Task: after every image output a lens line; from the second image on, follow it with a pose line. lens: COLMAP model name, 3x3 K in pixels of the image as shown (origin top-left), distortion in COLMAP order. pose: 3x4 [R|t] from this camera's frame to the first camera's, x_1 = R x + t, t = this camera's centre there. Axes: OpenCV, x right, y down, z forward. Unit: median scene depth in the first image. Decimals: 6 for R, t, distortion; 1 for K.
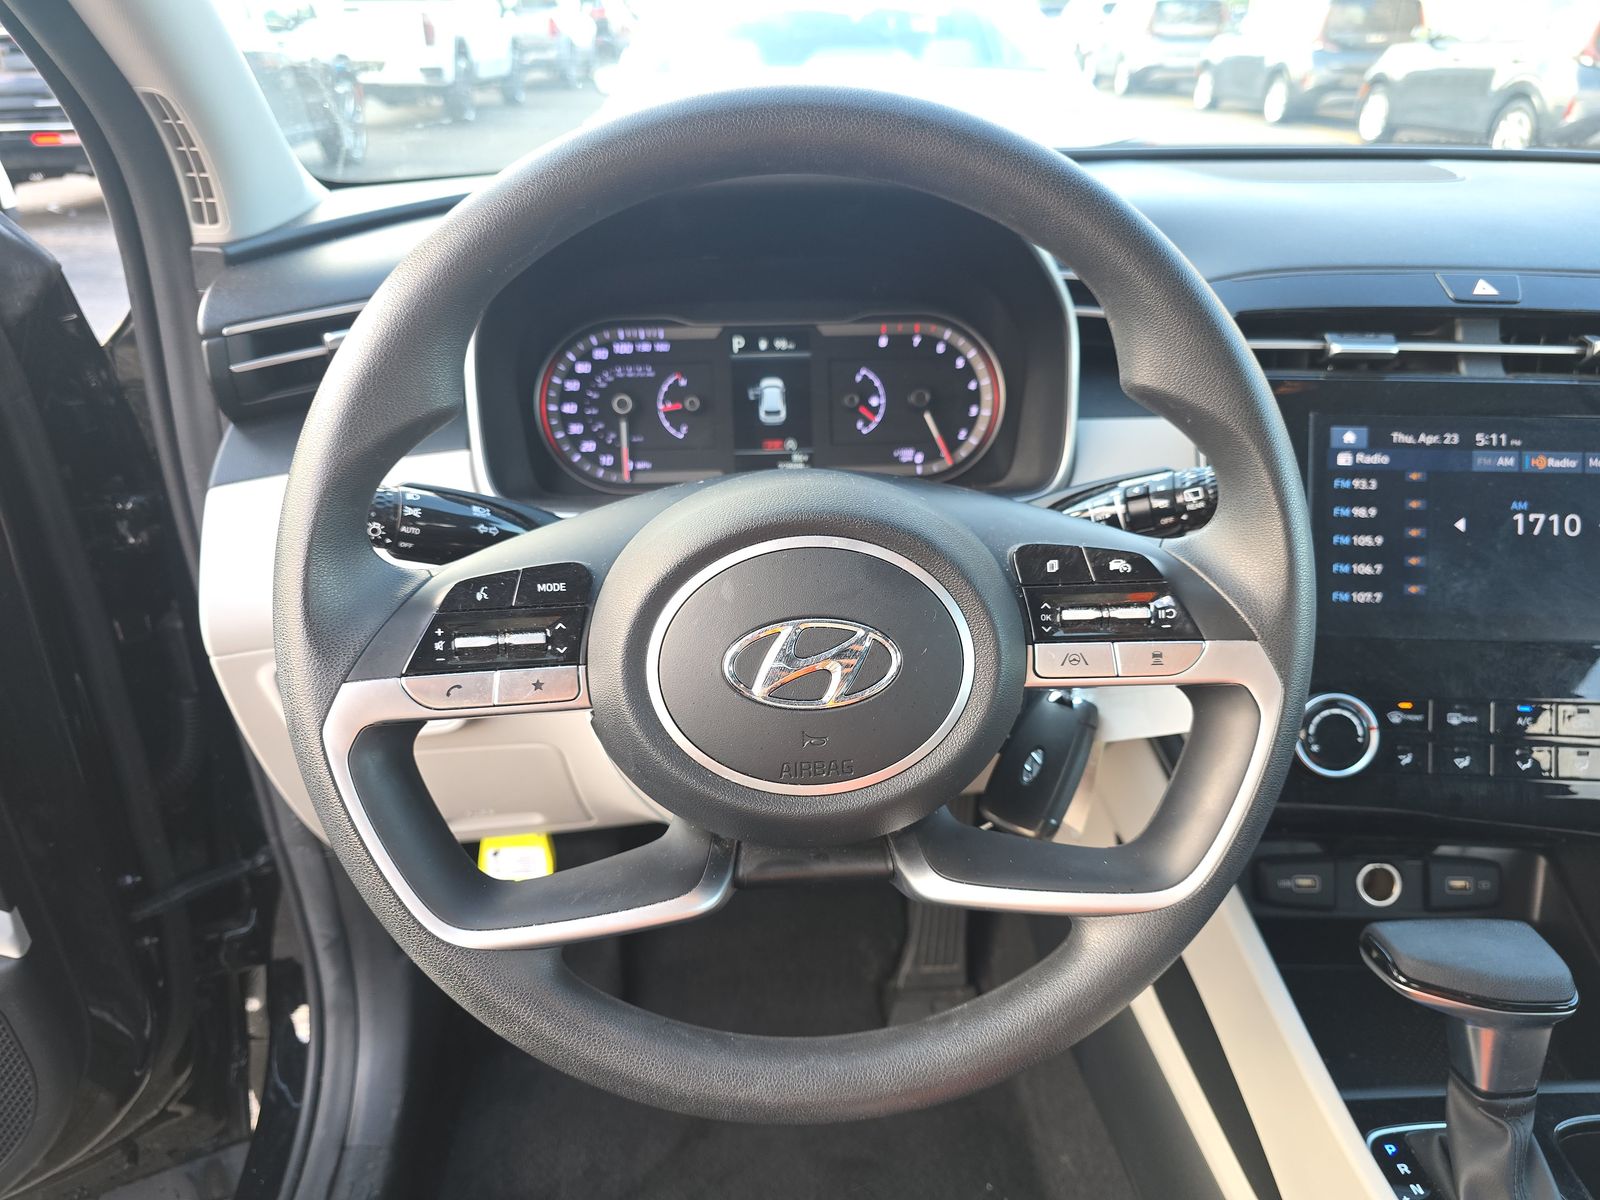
lens RADIAL K [[1095.9, 0, 800.0], [0, 1095.9, 600.0], [0, 0, 1]] dist [0.004068, -0.002251]
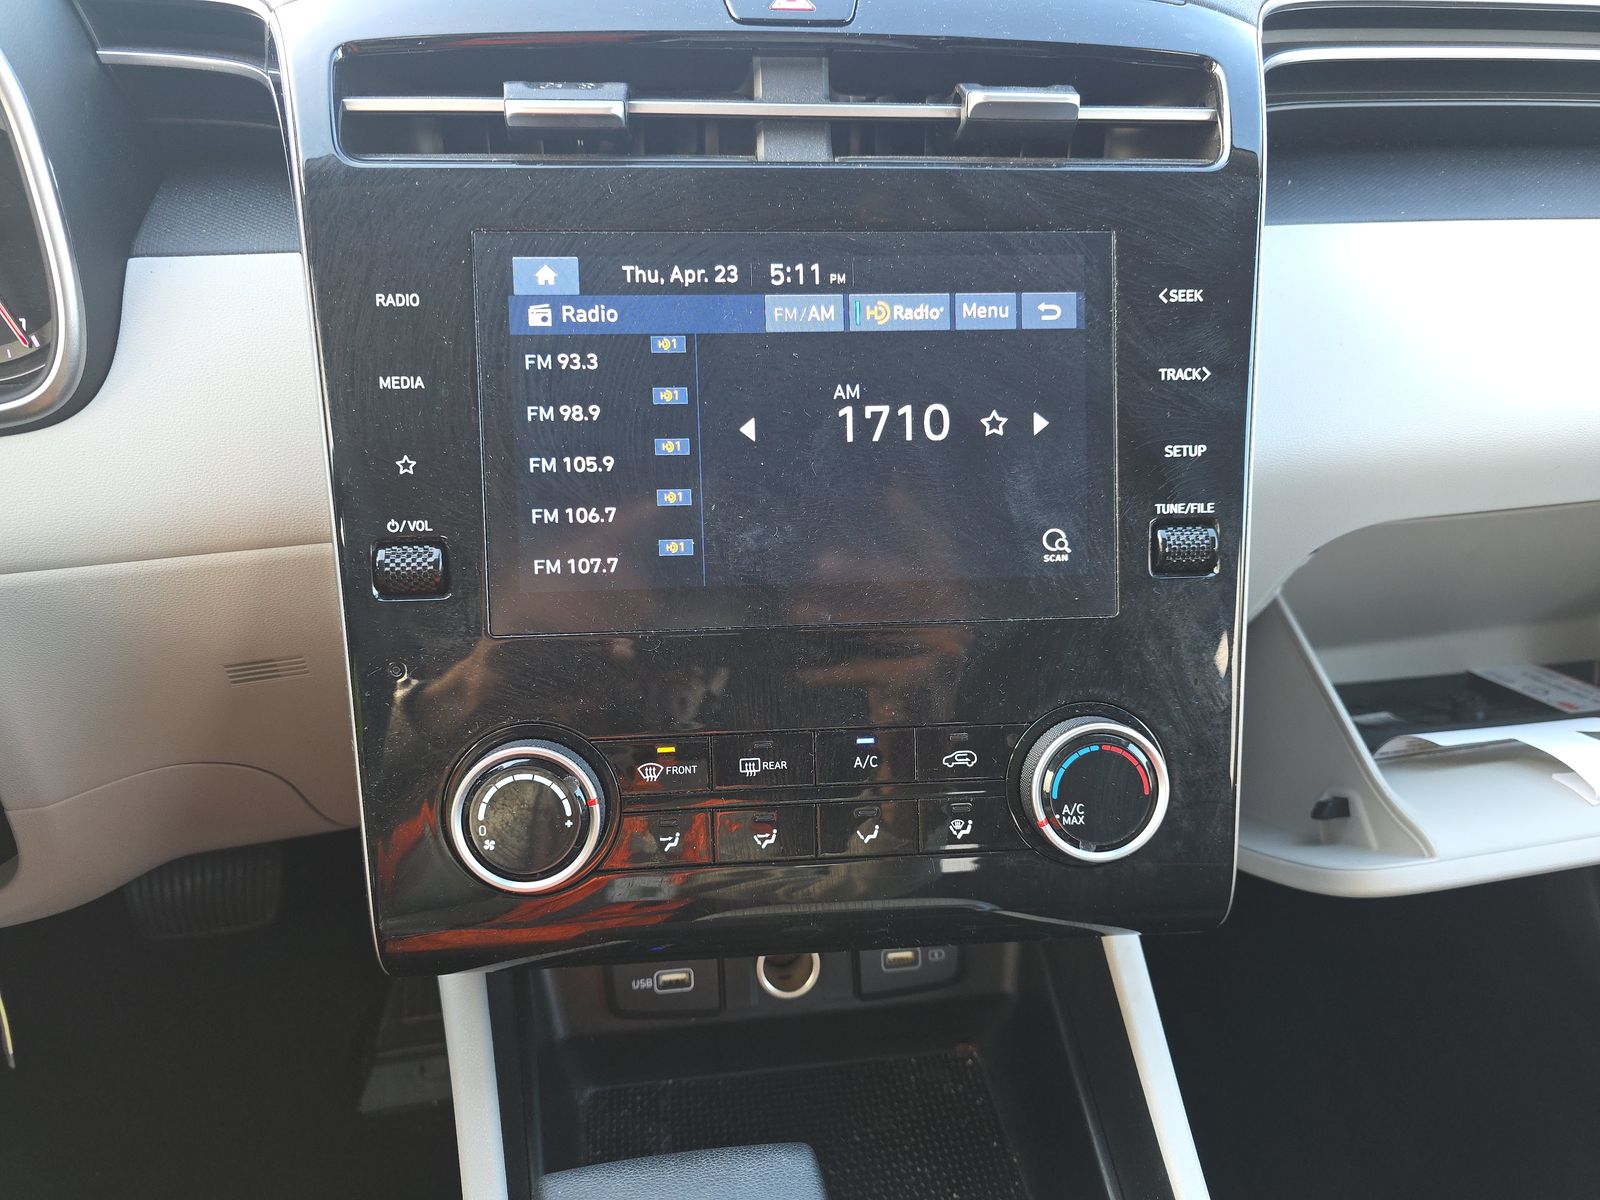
lens RADIAL K [[1095.9, 0, 800.0], [0, 1095.9, 600.0], [0, 0, 1]] dist [0.004068, -0.002251]
pose [[0.988740, -0.061482, 0.136432, 0.545187], [0.047191, 0.993286, 0.105623, -0.039353], [-0.142010, -0.097995, 0.985003, 0.429647]]
